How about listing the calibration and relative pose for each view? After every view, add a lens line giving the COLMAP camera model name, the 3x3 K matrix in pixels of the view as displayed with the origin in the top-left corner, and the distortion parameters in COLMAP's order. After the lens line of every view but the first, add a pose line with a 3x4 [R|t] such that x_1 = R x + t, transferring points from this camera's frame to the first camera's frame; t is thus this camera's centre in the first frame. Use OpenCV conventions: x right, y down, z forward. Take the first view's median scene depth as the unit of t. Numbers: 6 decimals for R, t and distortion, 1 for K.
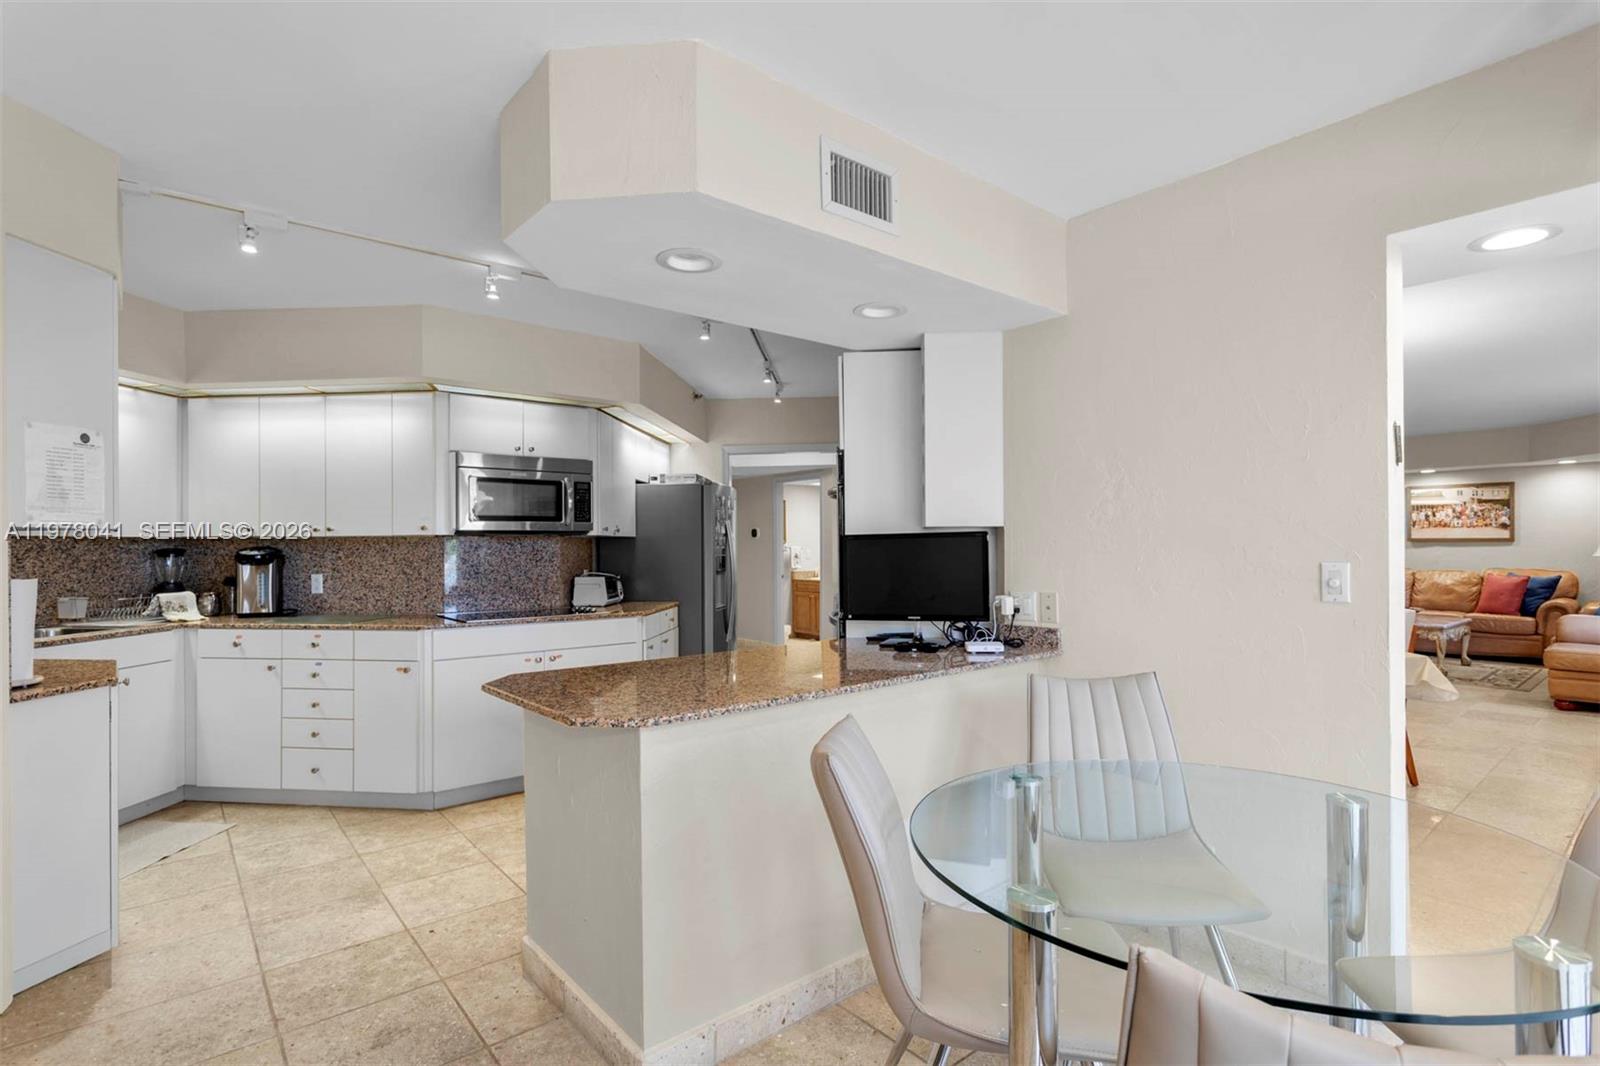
lens RADIAL K [[775.6, 0, 801.9], [0, 775.6, 541.9], [0, 0, 1]] dist [-0.014104, 0.006188]
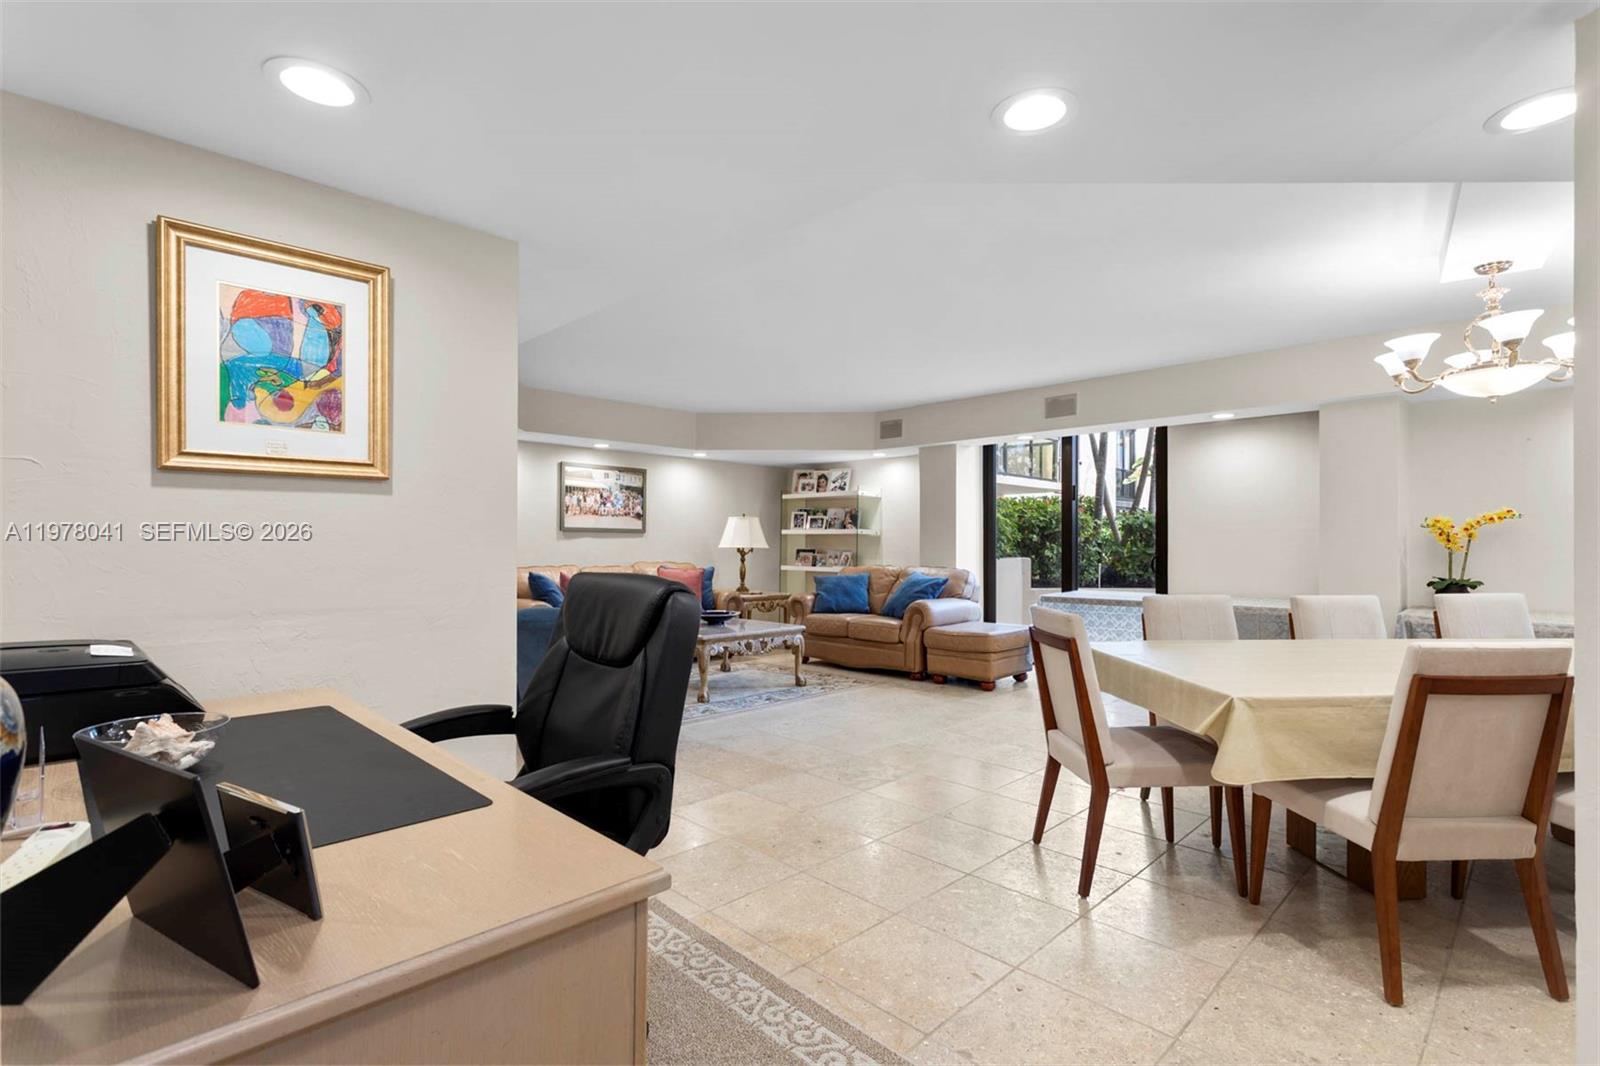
lens RADIAL K [[760.4, 0, 799.5], [0, 760.4, 538.8], [0, 0, 1]] dist [0.009665, -0.000158]
pose [[-0.094950, 0.012345, 0.995405, -0.015692], [-0.004962, 0.999905, -0.012874, 0.017172], [-0.995470, -0.006162, -0.094880, 0.878439]]
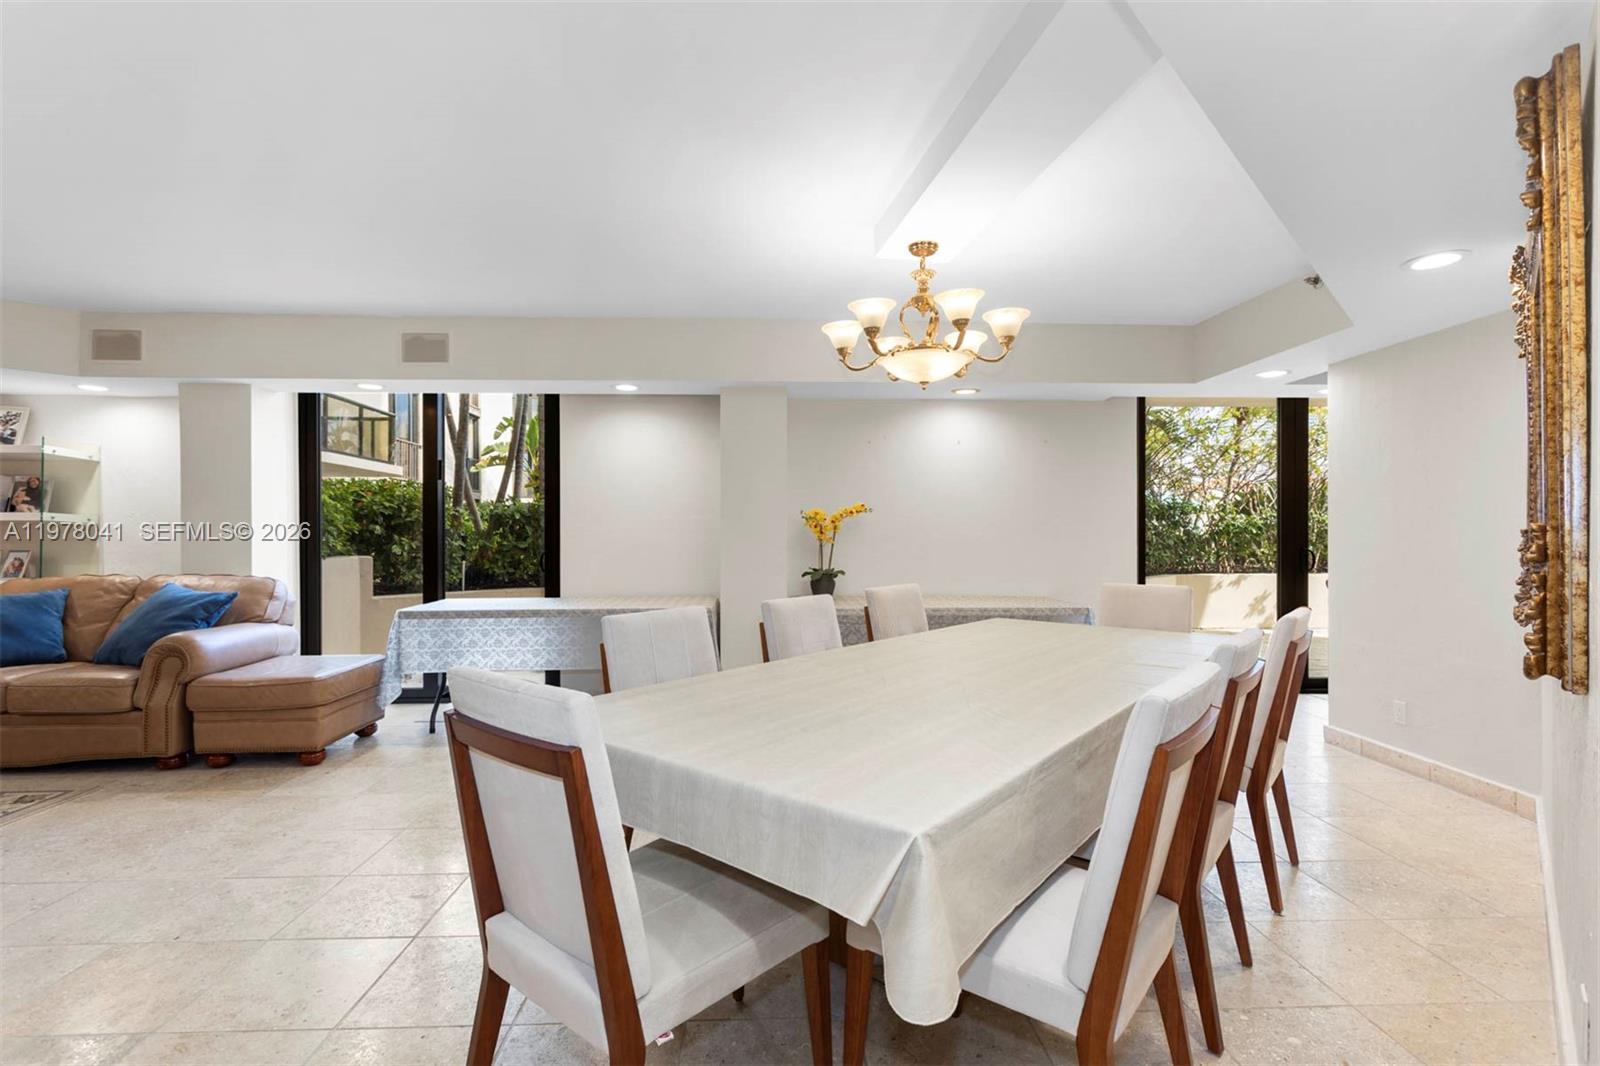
lens RADIAL K [[760.4, 0, 800.0], [0, 760.4, 539.7], [0, 0, 1]] dist [0.009665, -0.000158]
pose [[-0.796324, 0.005797, 0.604842, 0.154362], [0.004566, 0.999983, -0.003574, 0.016393], [-0.604853, -0.000084, -0.796337, 0.826897]]
